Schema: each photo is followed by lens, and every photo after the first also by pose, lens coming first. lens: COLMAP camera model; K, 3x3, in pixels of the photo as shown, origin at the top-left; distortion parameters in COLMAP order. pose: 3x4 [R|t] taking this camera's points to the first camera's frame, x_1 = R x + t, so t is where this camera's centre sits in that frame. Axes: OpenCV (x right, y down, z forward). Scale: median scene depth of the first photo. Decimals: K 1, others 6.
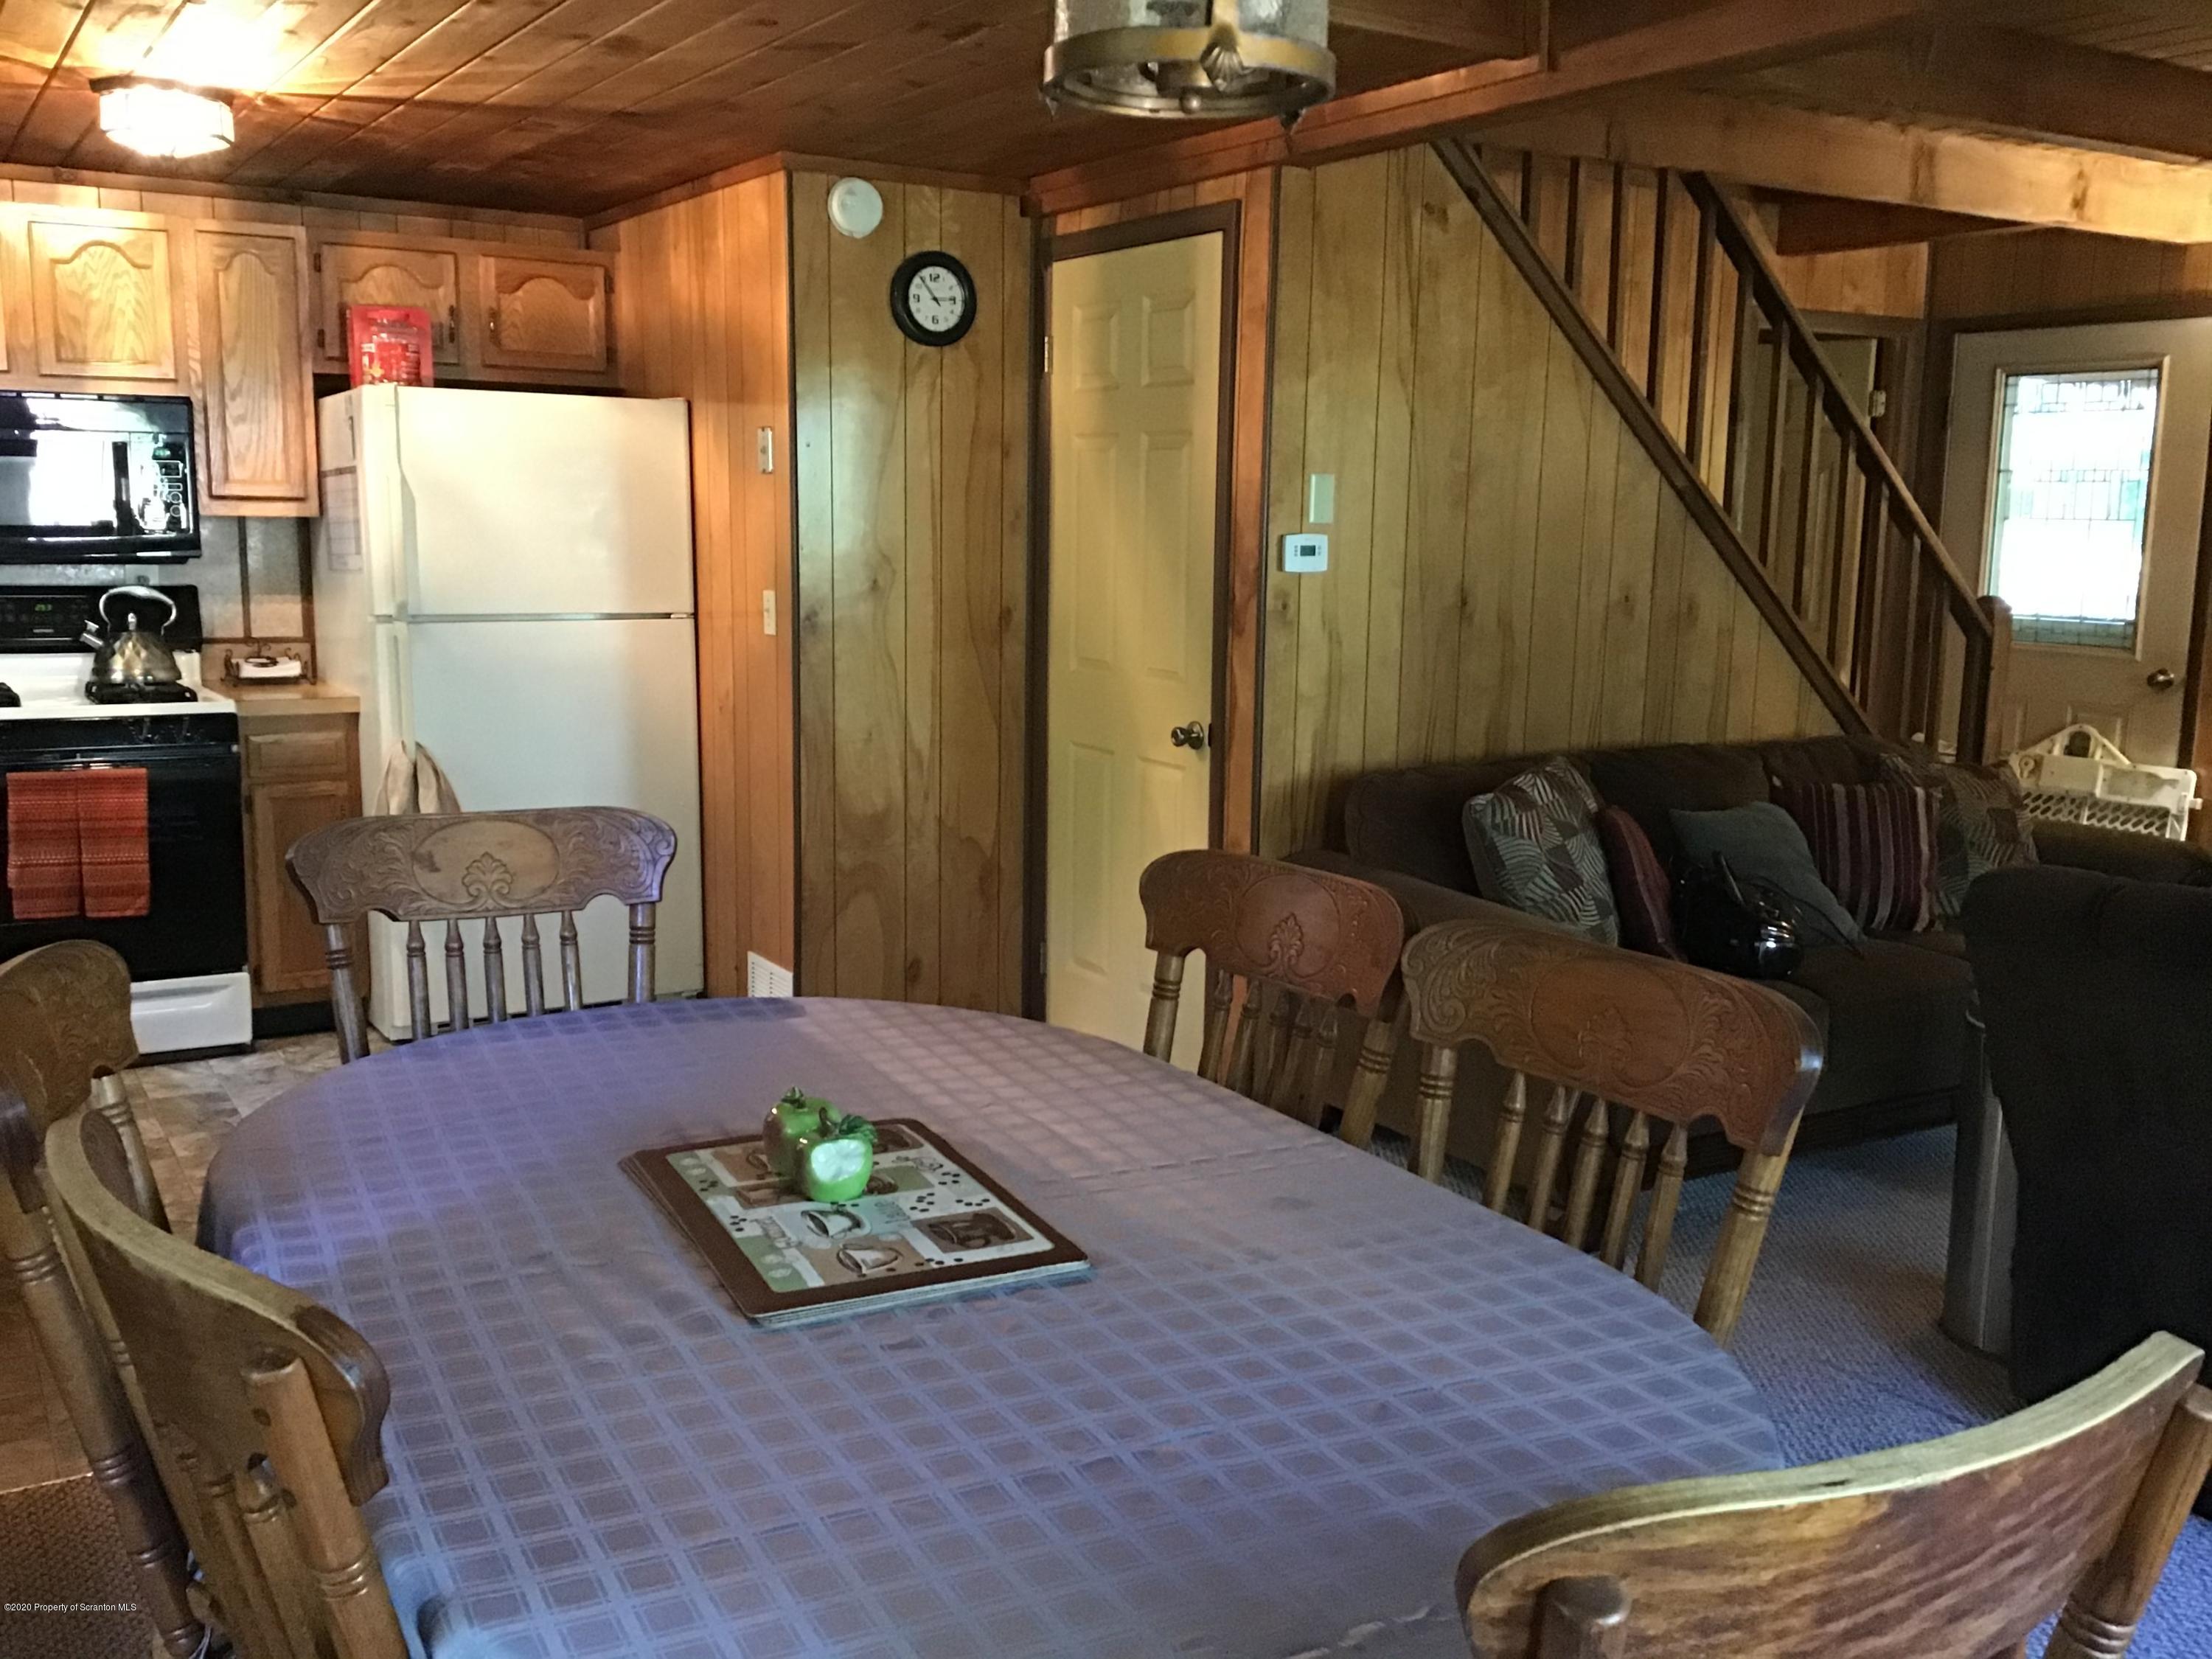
lens RADIAL K [[2024.3, 0, 1104.7], [0, 2024.3, 825.8], [0, 0, 1]] dist [0.089039, -0.007618]
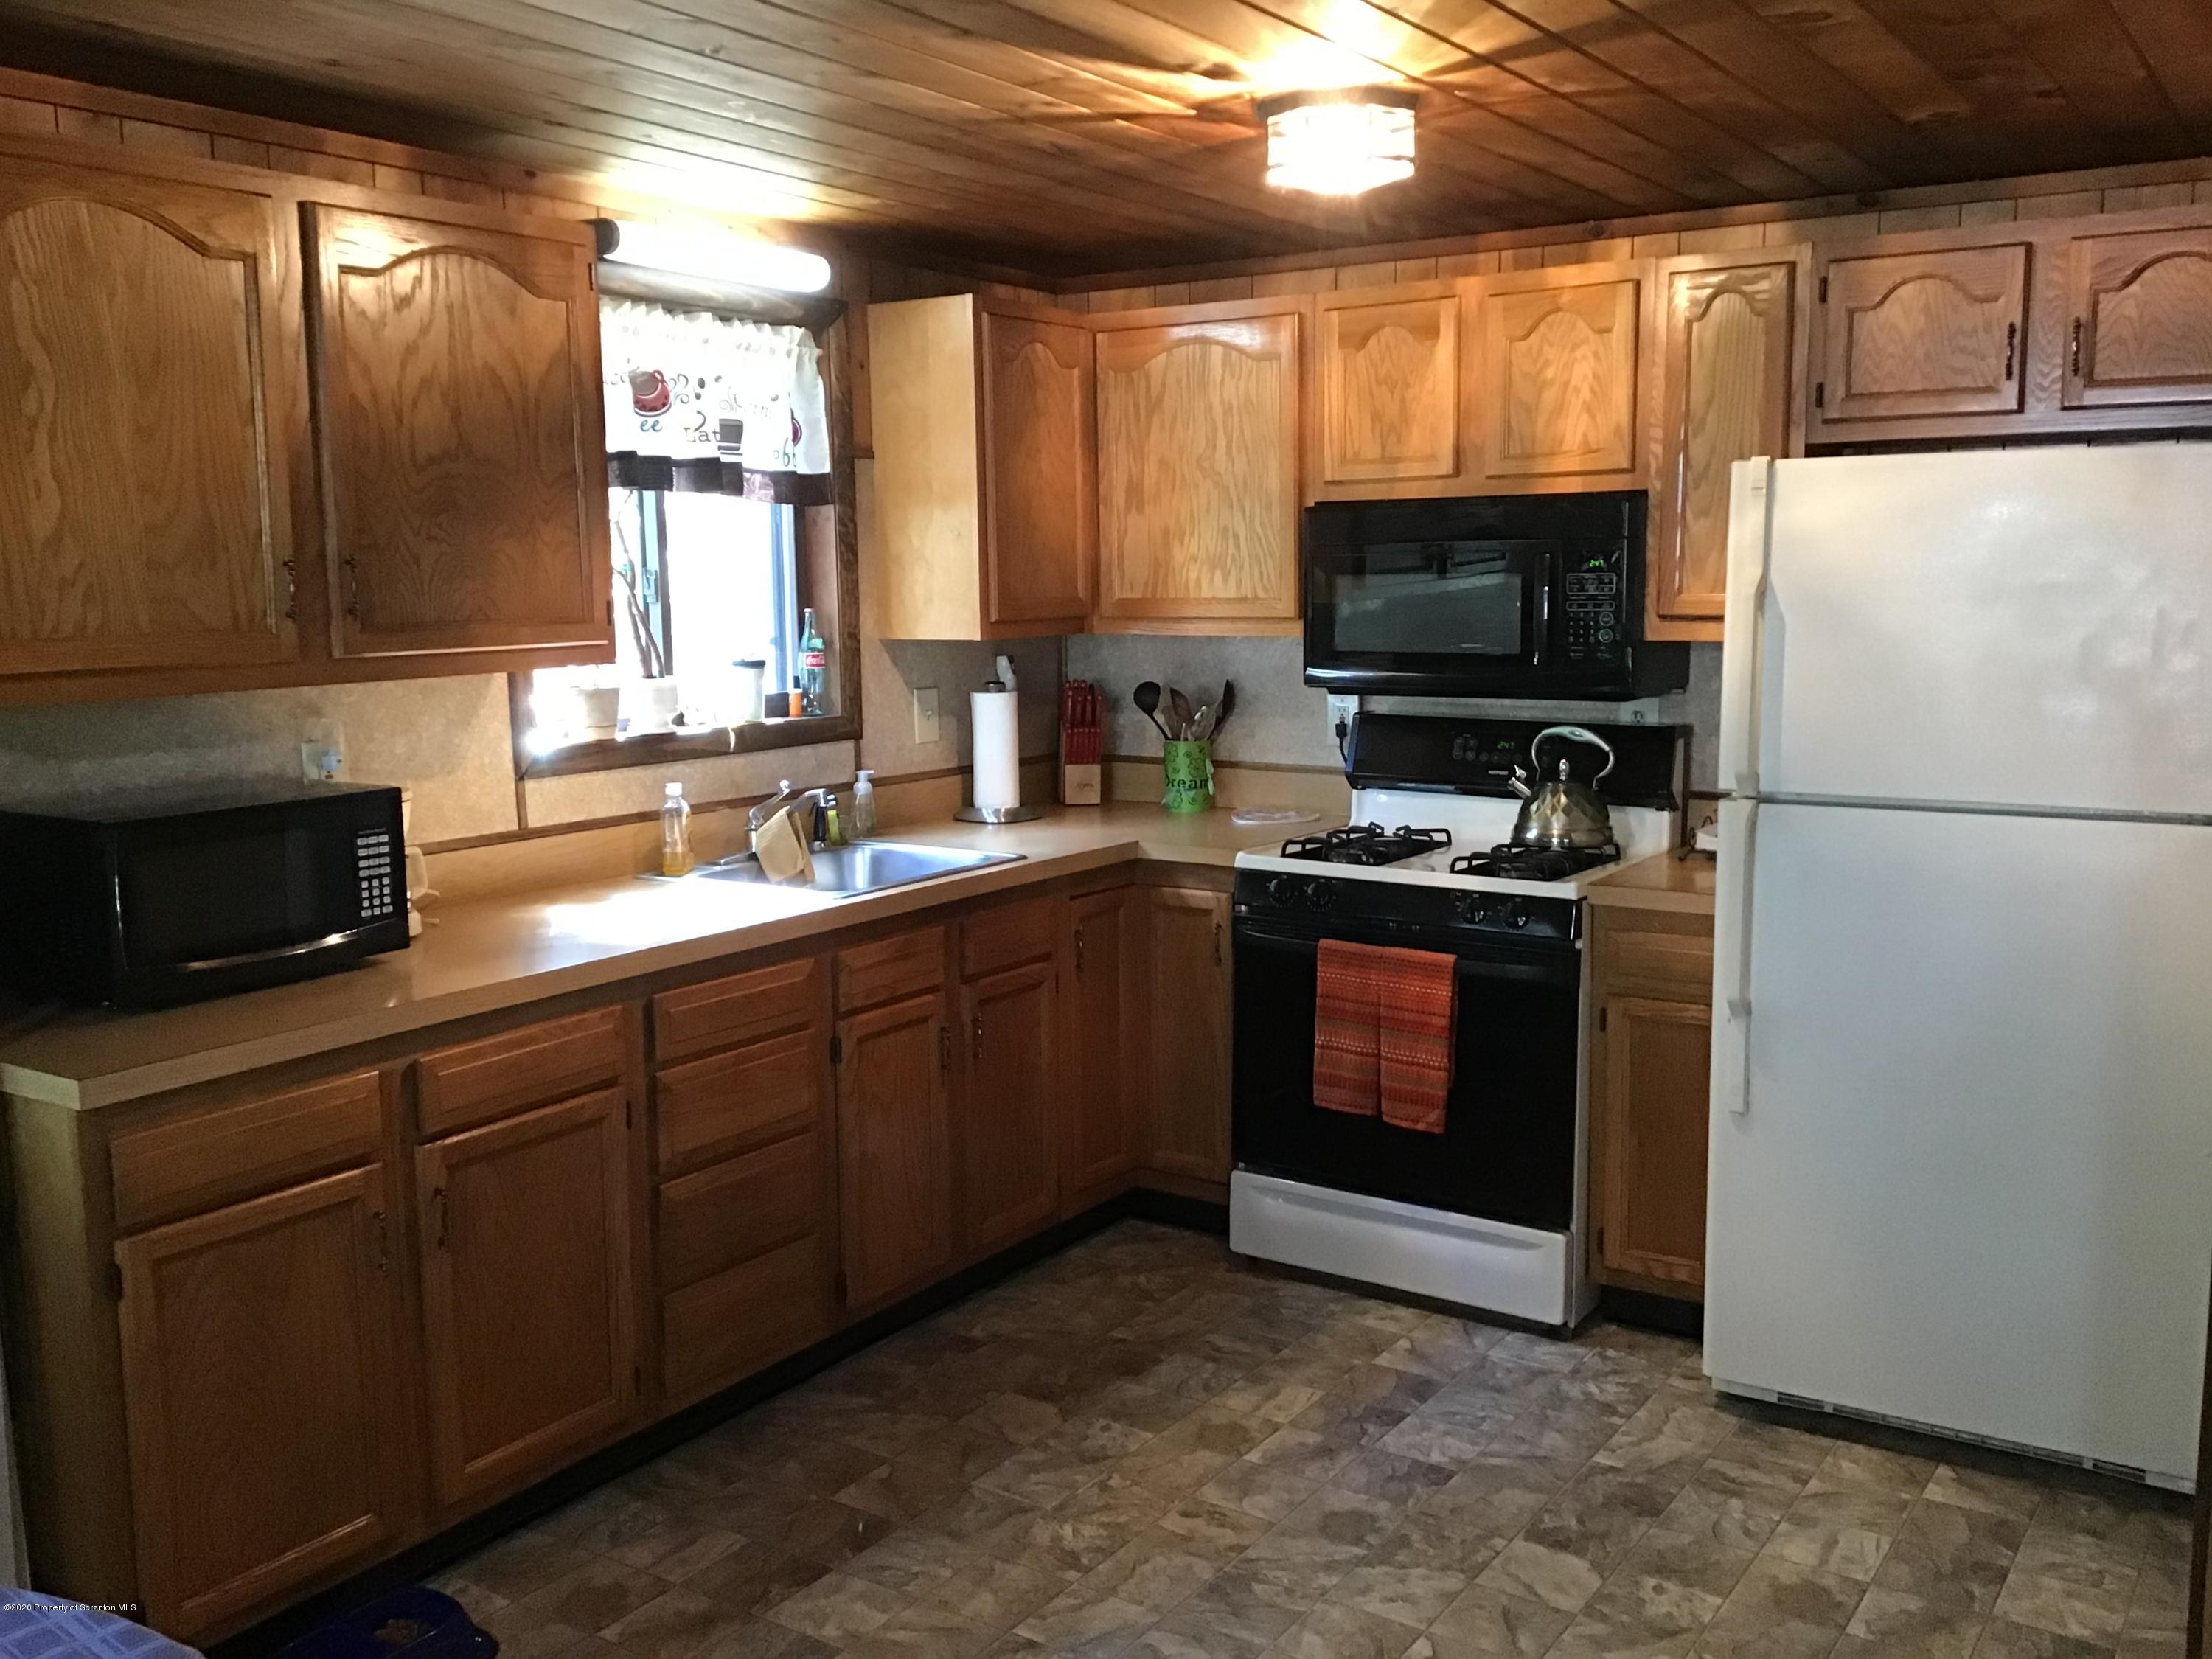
lens RADIAL K [[2024.3, 0, 1107.8], [0, 2024.3, 837.6], [0, 0, 1]] dist [0.089039, -0.007618]
pose [[0.453234, 0.111234, -0.884424, 0.162734], [-0.135824, 0.989216, 0.054809, -0.094344], [0.880983, 0.095285, 0.463454, 0.487057]]
